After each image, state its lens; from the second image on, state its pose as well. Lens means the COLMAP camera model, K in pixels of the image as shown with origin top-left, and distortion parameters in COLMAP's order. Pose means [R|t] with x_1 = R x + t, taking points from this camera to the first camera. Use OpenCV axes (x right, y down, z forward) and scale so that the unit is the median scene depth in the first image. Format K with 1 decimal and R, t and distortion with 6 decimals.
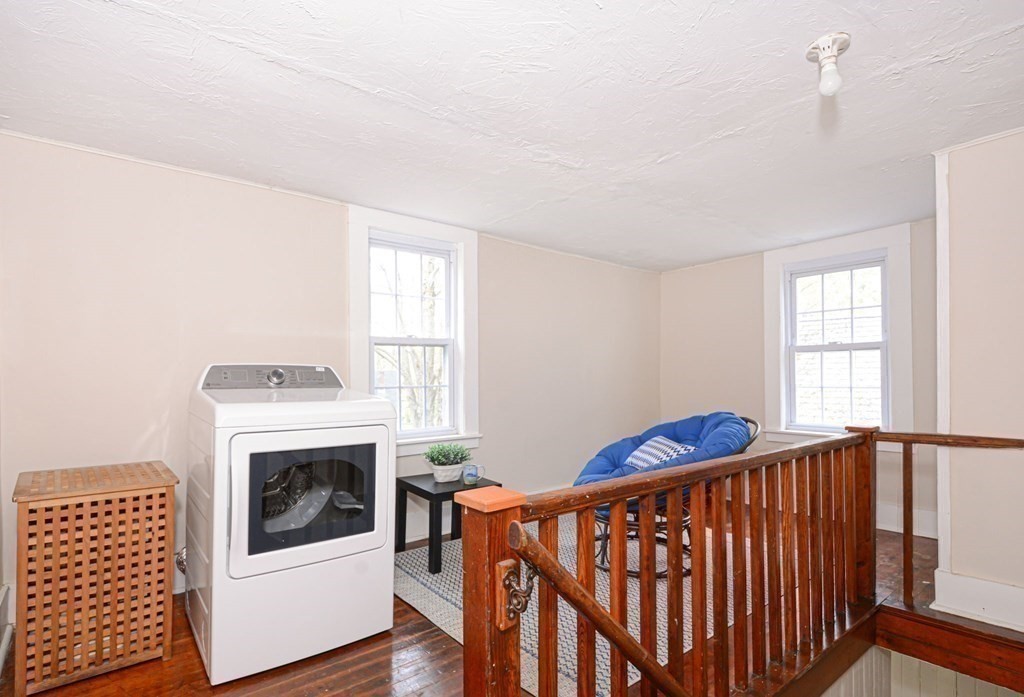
lens RADIAL K [[506.7, 0, 514.6], [0, 506.7, 355.6], [0, 0, 1]] dist [-0.003942, -0.000761]
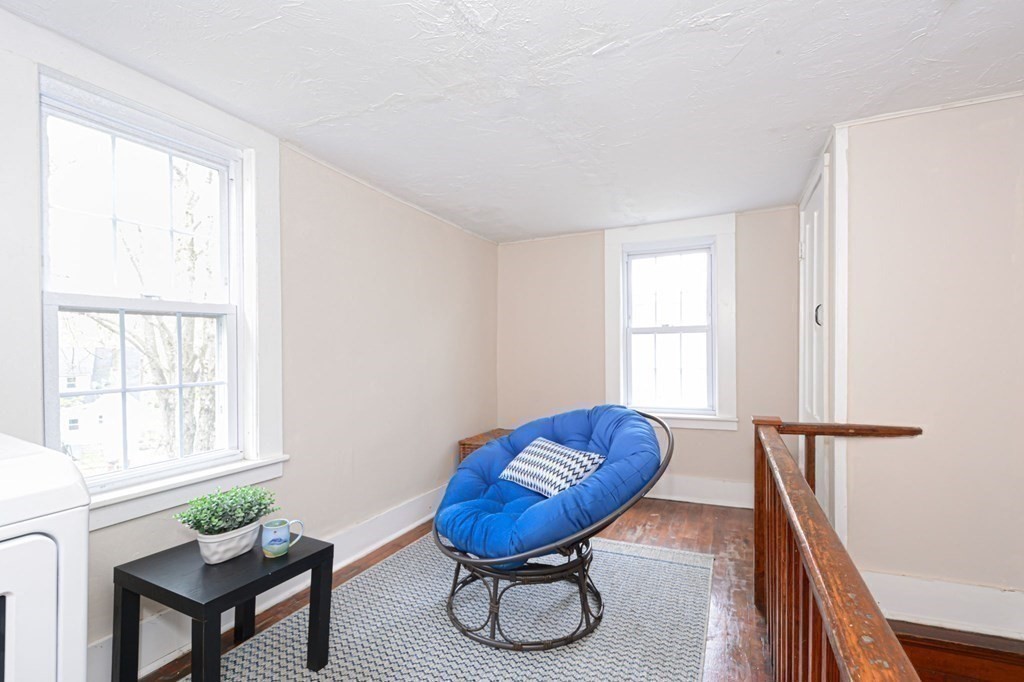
lens RADIAL K [[457.3, 0, 510.8], [0, 457.3, 348.3], [0, 0, 1]] dist [0.005451, -0.001642]
pose [[0.900837, 0.000069, 0.434157, -0.064869], [-0.014896, 0.999416, 0.030749, -0.003242], [-0.433901, -0.034167, 0.900312, 0.370540]]
